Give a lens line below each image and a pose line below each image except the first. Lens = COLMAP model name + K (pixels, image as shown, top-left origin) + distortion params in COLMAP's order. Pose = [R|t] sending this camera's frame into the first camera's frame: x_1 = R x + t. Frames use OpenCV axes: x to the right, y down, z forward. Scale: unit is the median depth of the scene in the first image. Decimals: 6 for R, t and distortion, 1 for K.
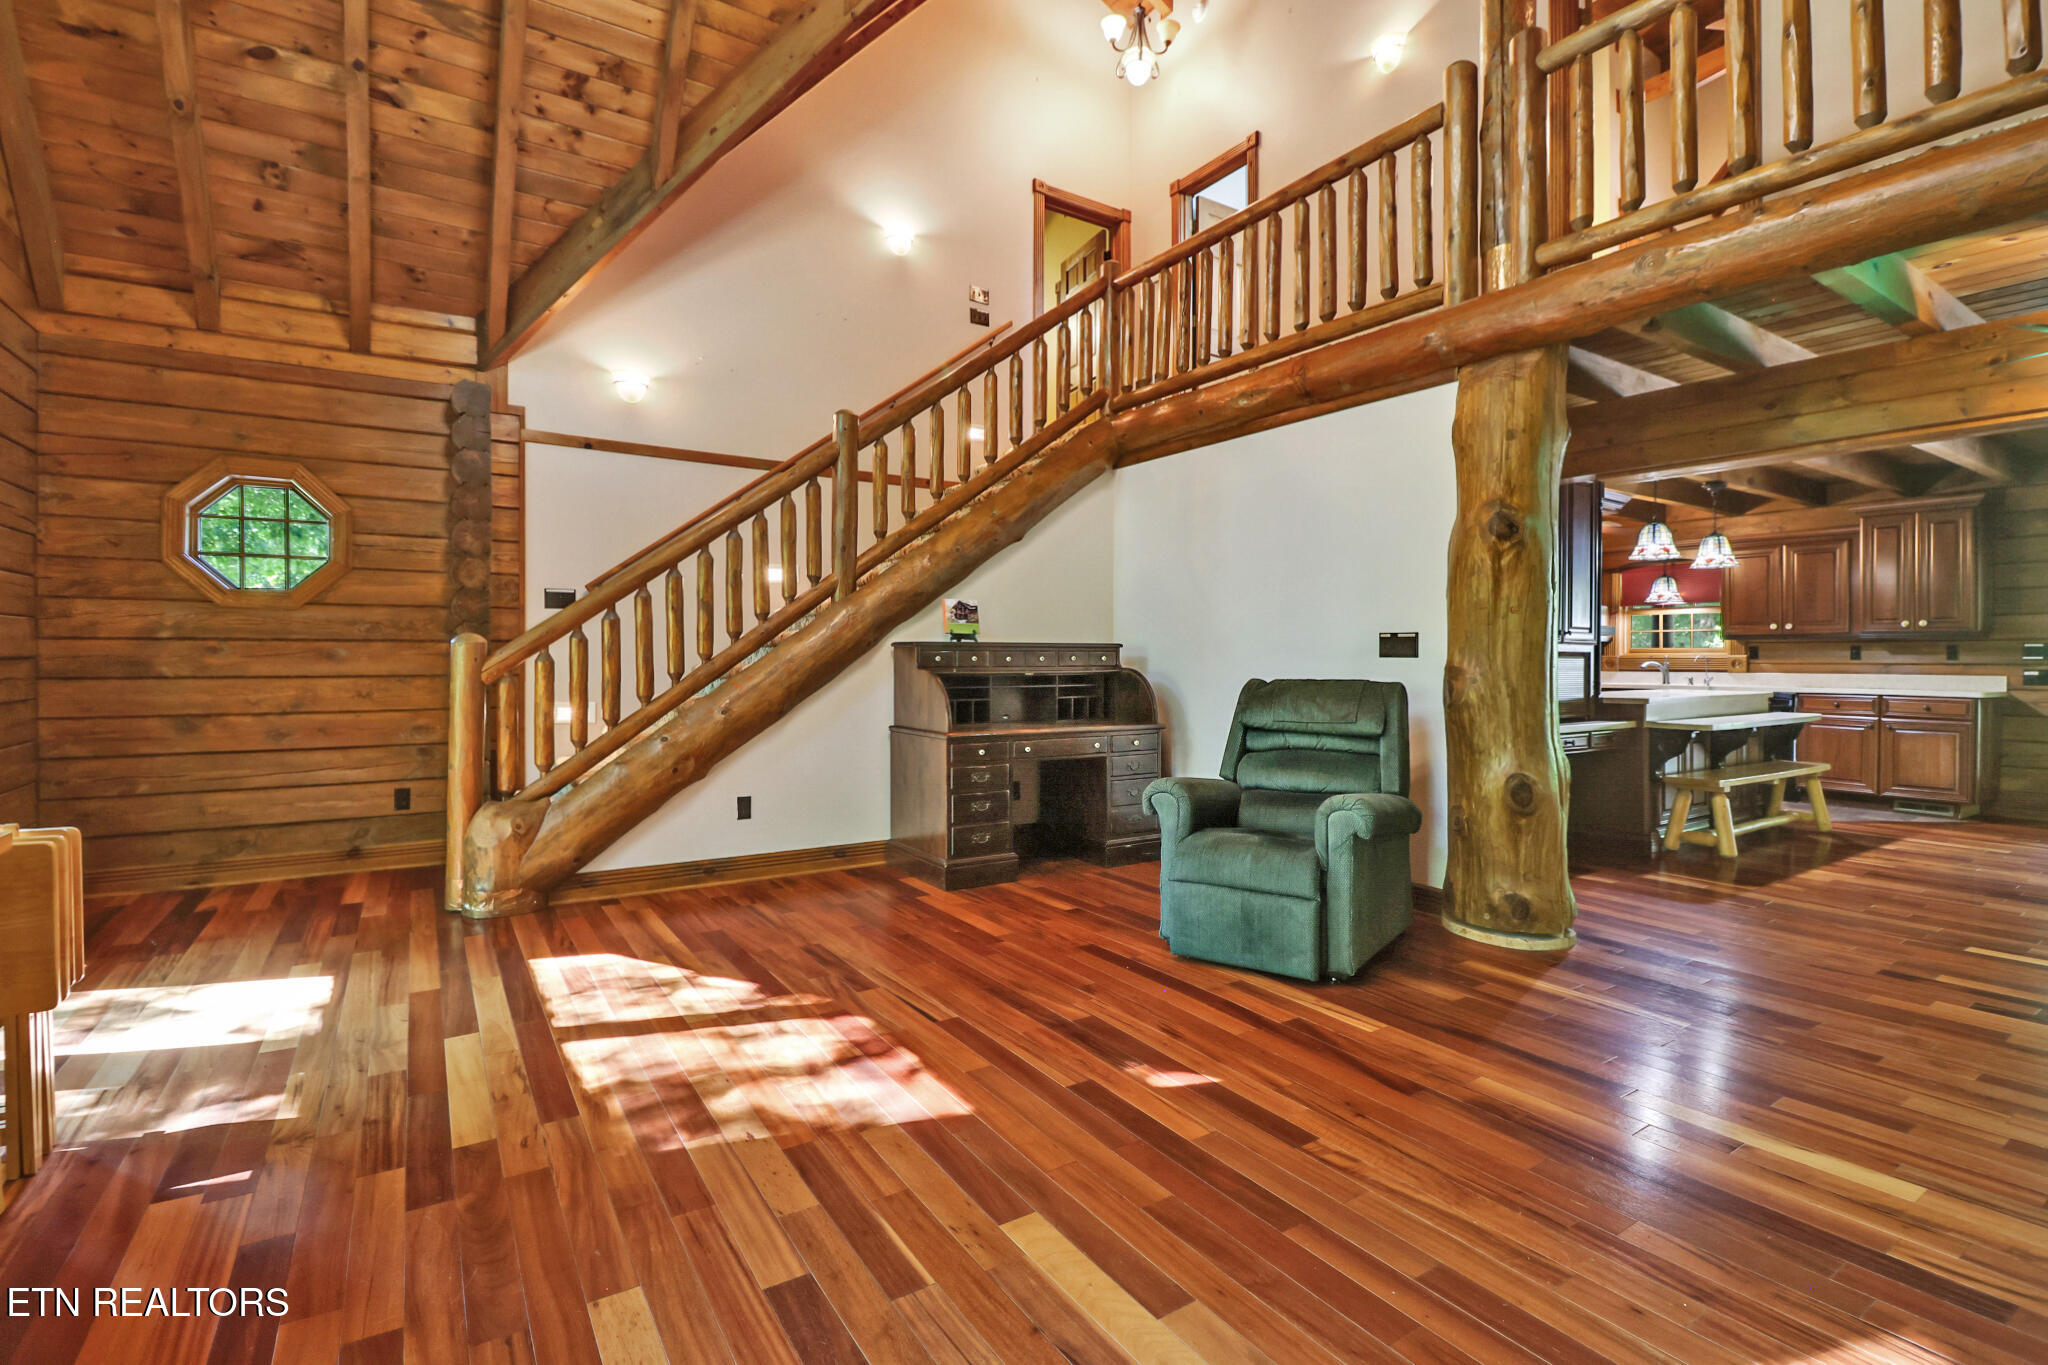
lens RADIAL K [[955.3, 0, 1041.7], [0, 955.3, 653.6], [0, 0, 1]] dist [-0.000650, -0.008578]
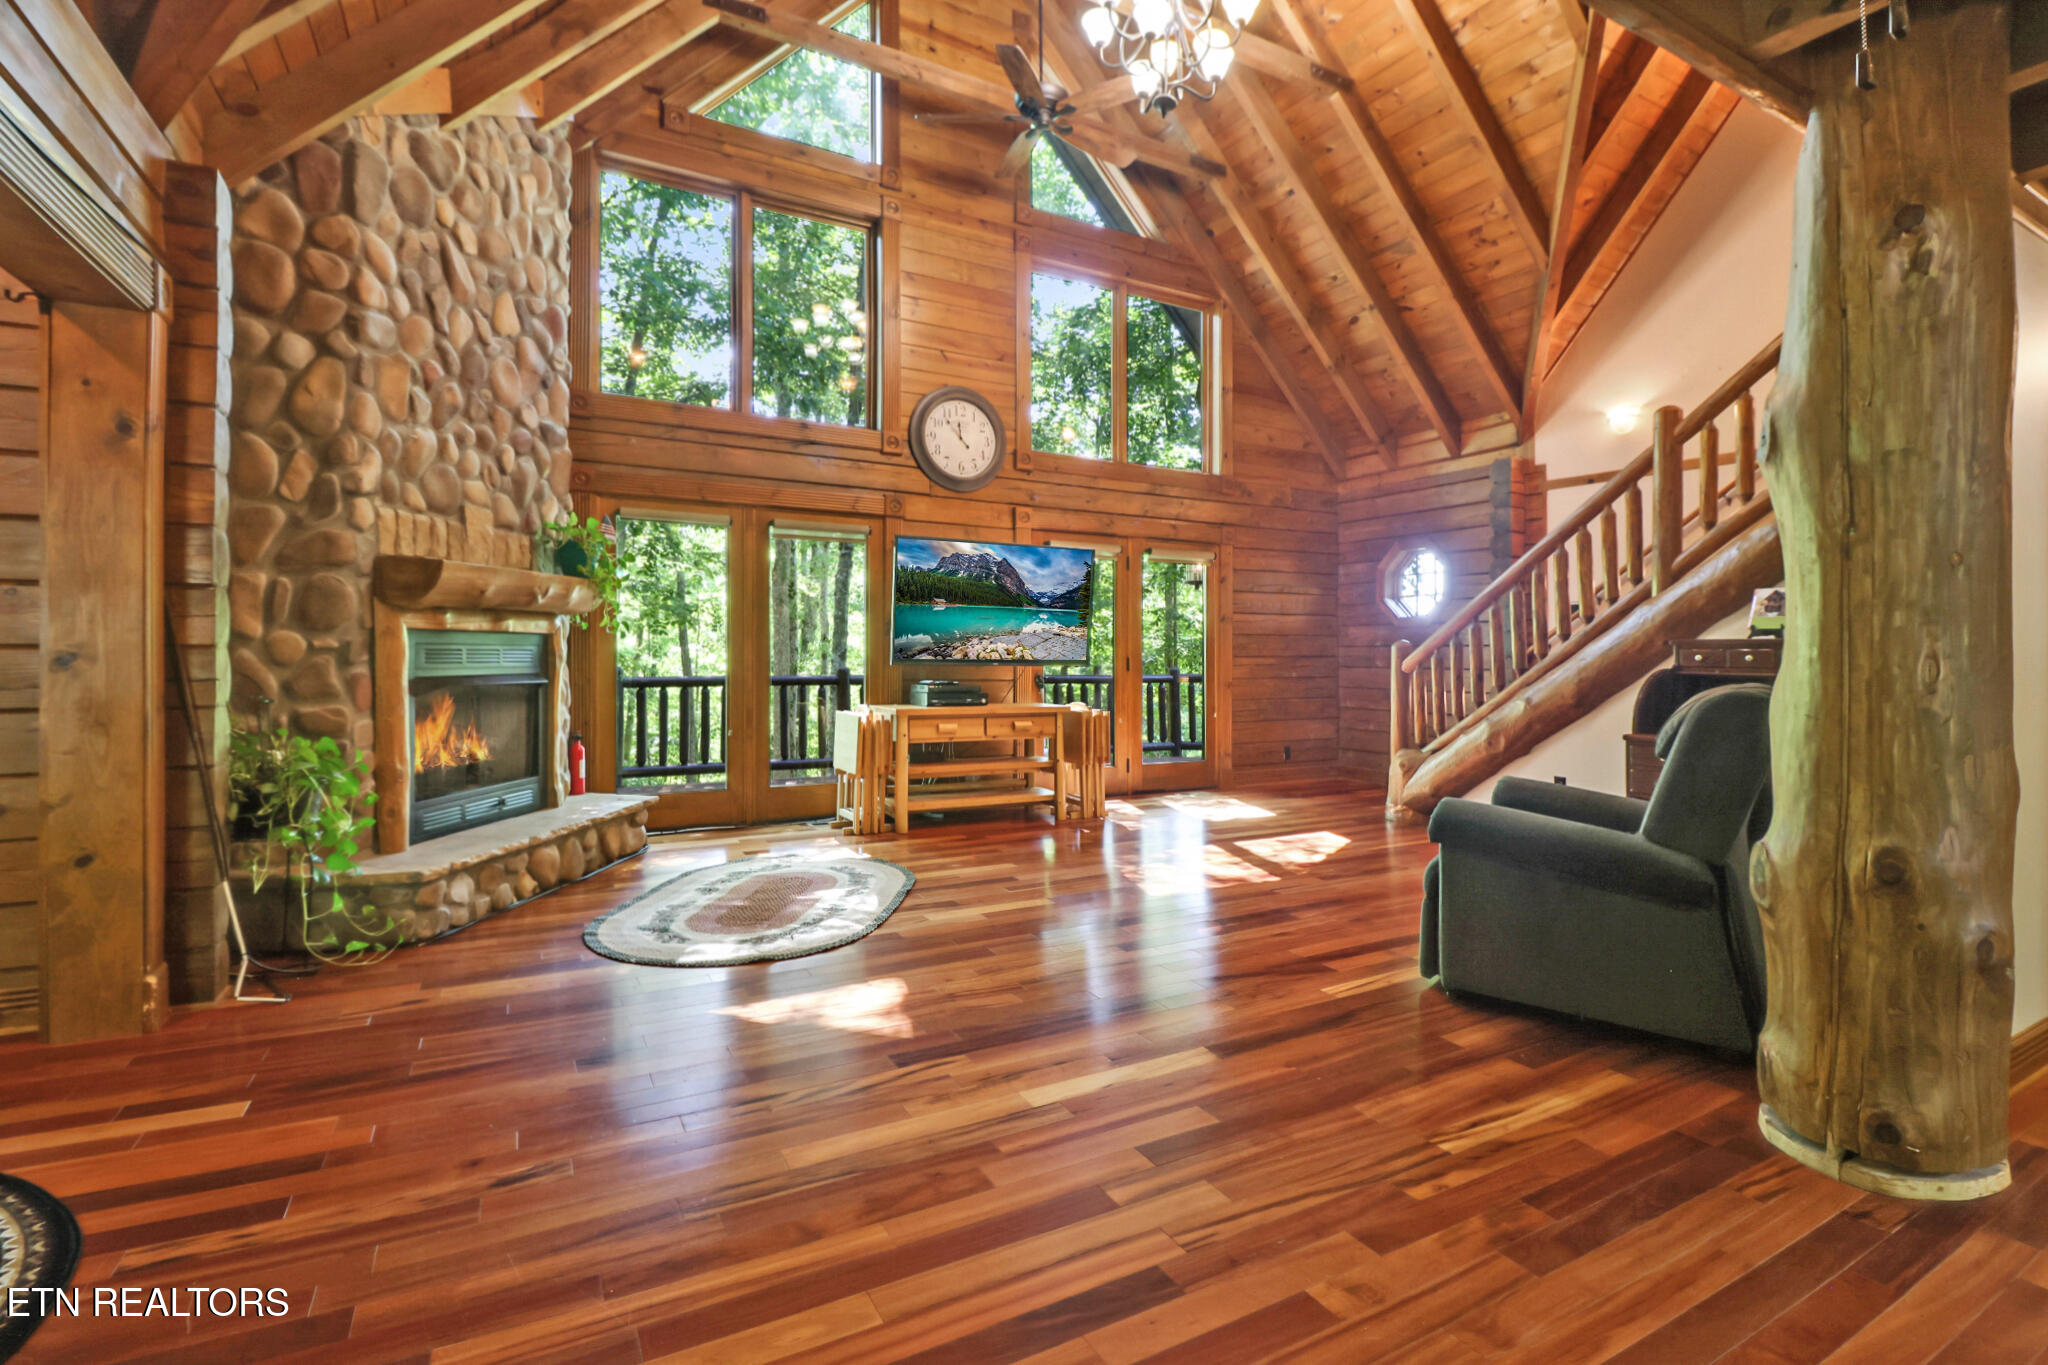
lens RADIAL K [[955.3, 0, 1041.7], [0, 955.3, 653.6], [0, 0, 1]] dist [-0.000650, -0.008578]
pose [[-0.083905, -0.004818, -0.996462, 0.977917], [-0.007364, 0.999964, -0.004215, 0.011621], [0.996447, 0.006984, -0.083938, 0.515006]]
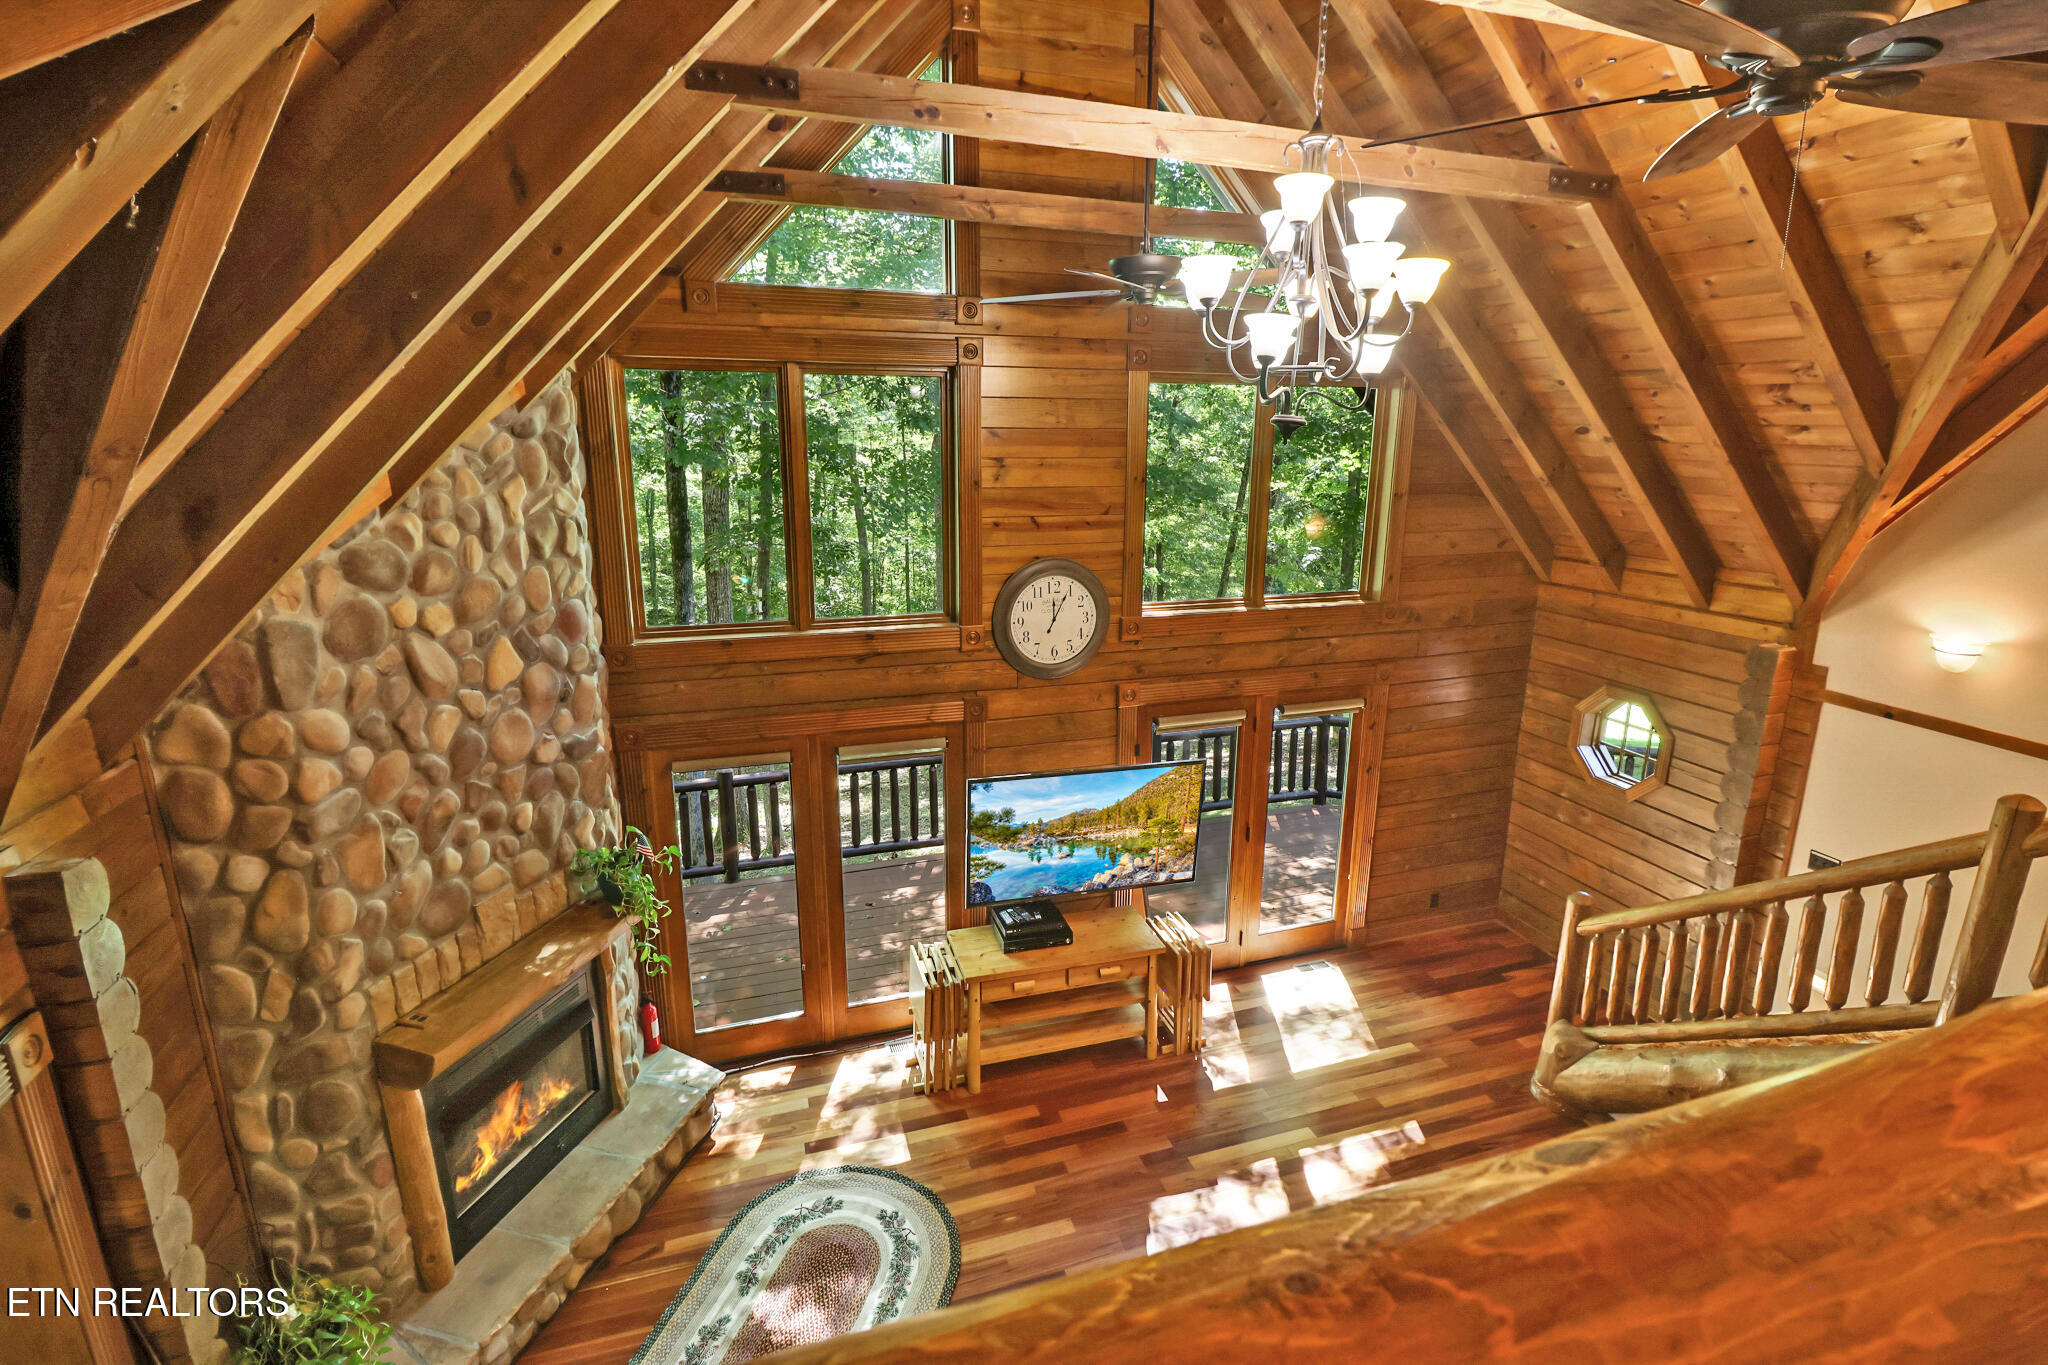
lens RADIAL K [[942.0, 0, 1032.1], [0, 942.0, 654.5], [0, 0, 1]] dist [-0.000998, -0.008628]
pose [[-0.280470, 0.223344, -0.933517, 0.693440], [-0.011567, 0.971696, 0.235953, -0.588995], [0.959793, 0.076976, -0.269948, 0.577200]]
